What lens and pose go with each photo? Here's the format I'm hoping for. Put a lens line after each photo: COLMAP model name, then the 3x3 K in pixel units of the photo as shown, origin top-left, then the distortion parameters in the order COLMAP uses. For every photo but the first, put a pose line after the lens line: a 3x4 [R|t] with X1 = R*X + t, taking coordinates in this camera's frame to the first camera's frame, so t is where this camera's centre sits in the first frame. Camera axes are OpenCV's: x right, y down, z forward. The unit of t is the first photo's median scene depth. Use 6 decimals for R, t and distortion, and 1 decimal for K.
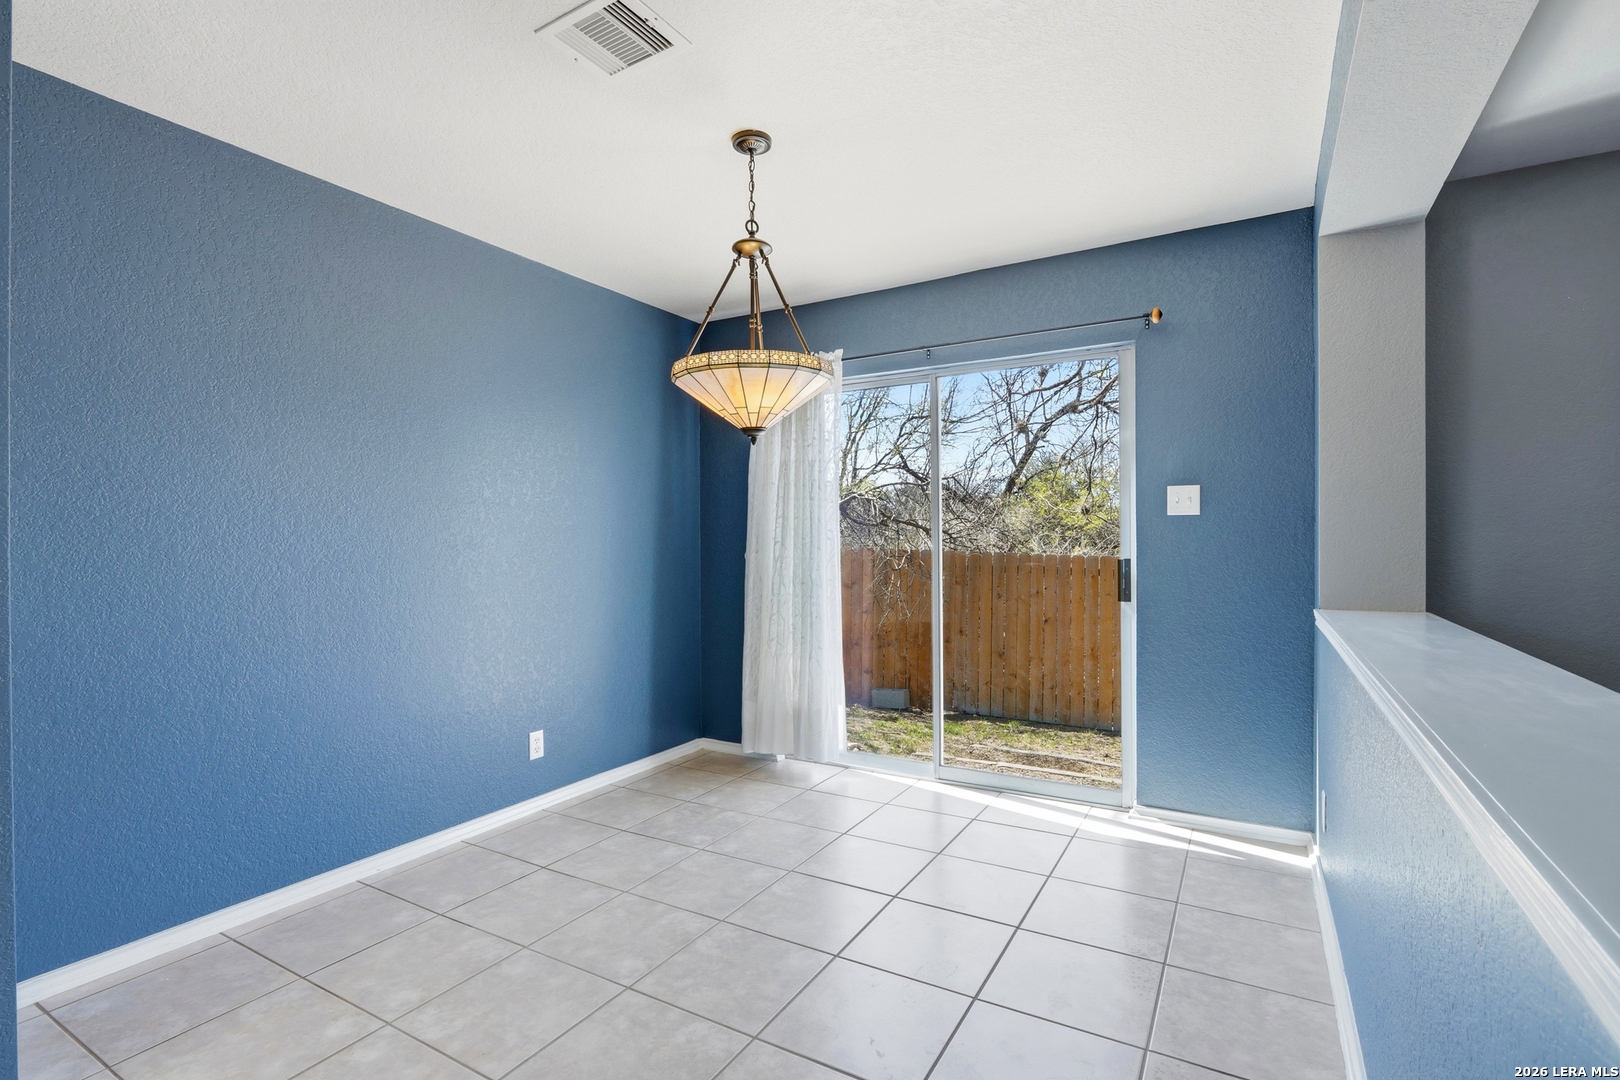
lens RADIAL K [[755.9, 0, 816.4], [0, 755.9, 538.8], [0, 0, 1]] dist [-0.002516, -0.000143]
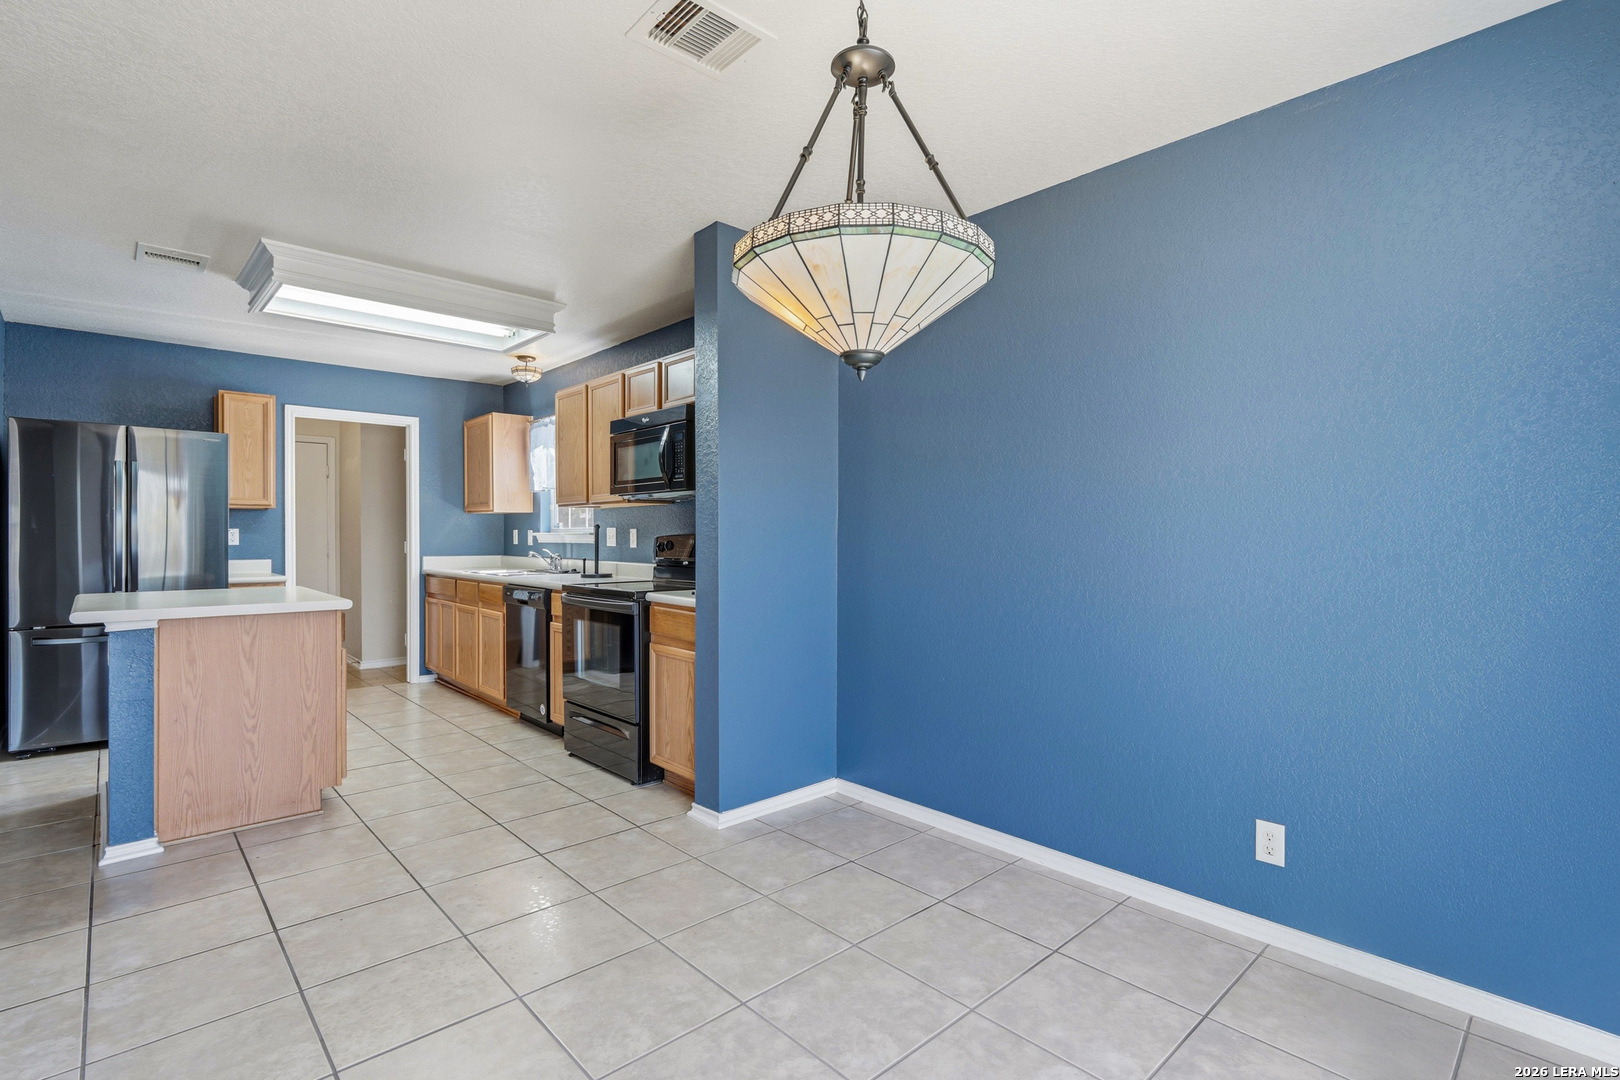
lens RADIAL K [[755.9, 0, 816.1], [0, 755.9, 539.1], [0, 0, 1]] dist [-0.002516, -0.000143]
pose [[-0.280905, 0.010574, -0.959677, 0.487565], [0.001167, 0.999942, 0.010676, -0.004144], [0.959735, 0.001879, -0.280902, 1.036329]]
